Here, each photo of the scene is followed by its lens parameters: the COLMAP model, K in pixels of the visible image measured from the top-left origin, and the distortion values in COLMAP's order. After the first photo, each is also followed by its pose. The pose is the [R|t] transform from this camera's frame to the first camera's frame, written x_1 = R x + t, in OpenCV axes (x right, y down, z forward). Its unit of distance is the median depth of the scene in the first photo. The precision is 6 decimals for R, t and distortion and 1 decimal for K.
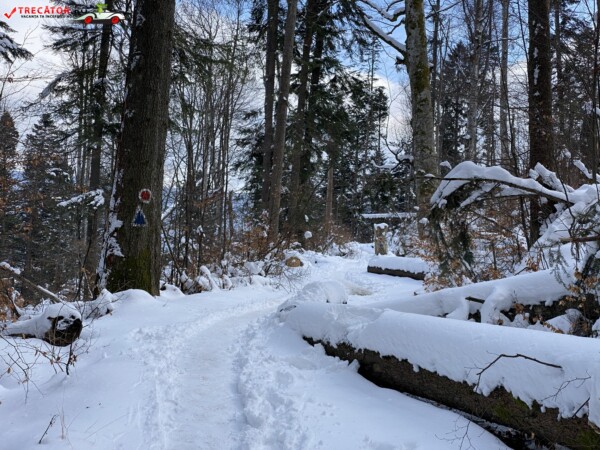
lens RADIAL K [[903.1, 0, 300.4], [0, 903.1, 224.3], [0, 0, 1]] dist [-0.028773, 0.000000]
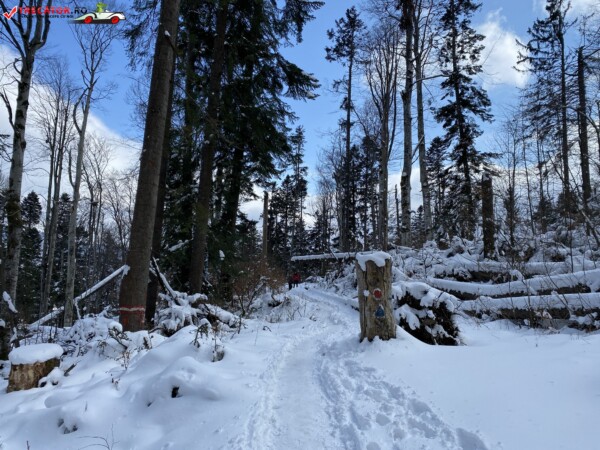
lens RADIAL K [[459.9, 0, 299.0], [0, 459.9, 227.0], [0, 0, 1]] dist [-0.055797, 0.040244]
pose [[0.995564, -0.004700, 0.093972, 0.012718], [0.013303, 0.995750, -0.091129, 0.001700], [-0.093144, 0.091975, 0.991395, 0.258786]]
